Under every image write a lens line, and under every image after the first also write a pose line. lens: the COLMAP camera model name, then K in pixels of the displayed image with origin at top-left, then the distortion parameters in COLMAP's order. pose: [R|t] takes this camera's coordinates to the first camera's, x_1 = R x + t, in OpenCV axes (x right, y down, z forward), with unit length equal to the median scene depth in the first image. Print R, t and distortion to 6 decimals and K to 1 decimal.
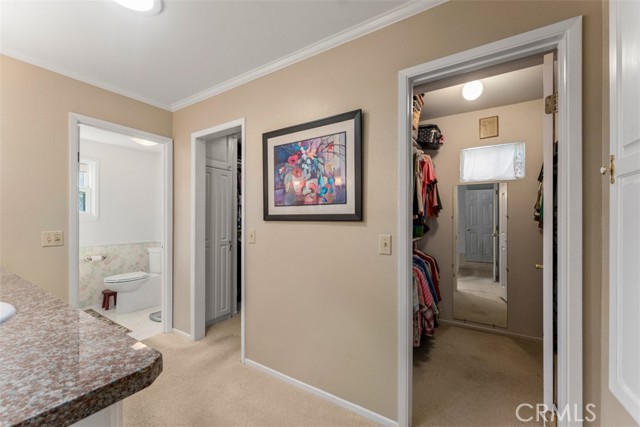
lens RADIAL K [[261.8, 0, 319.7], [0, 261.8, 217.6], [0, 0, 1]] dist [-0.000789, -0.000058]
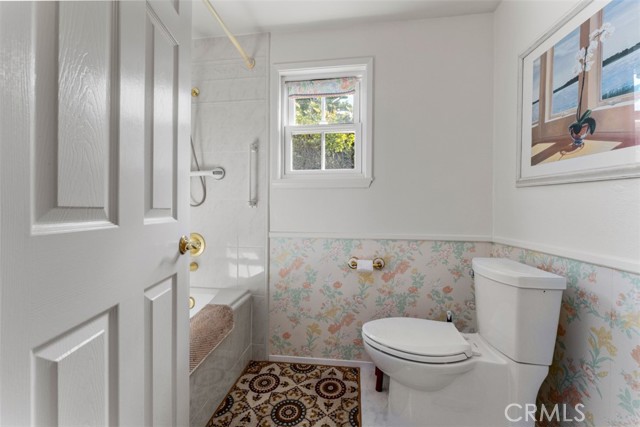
lens RADIAL K [[255.8, 0, 319.1], [0, 255.8, 211.5], [0, 0, 1]] dist [-0.000764, -0.000017]
pose [[0.424308, 0.007509, -0.905487, -0.451397], [-0.002139, 0.999971, 0.007290, 0.052701], [0.905515, -0.001157, 0.424312, 0.695513]]
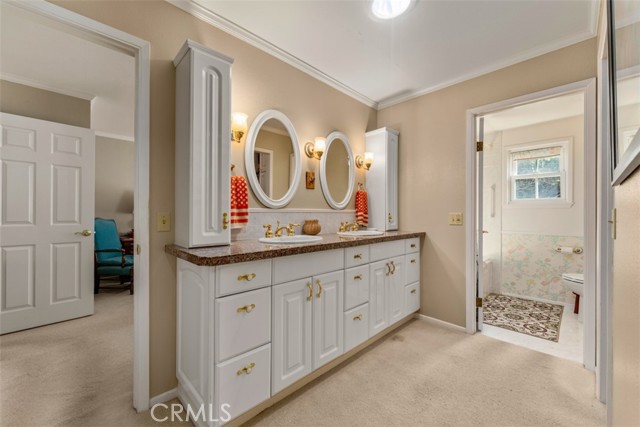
lens RADIAL K [[255.8, 0, 319.1], [0, 255.8, 211.5], [0, 0, 1]] dist [-0.000764, -0.000017]
pose [[-0.220066, -0.003650, -0.975478, 0.164303], [-0.002478, 0.999992, -0.003182, 0.028316], [0.975482, 0.001717, -0.220074, 0.354888]]
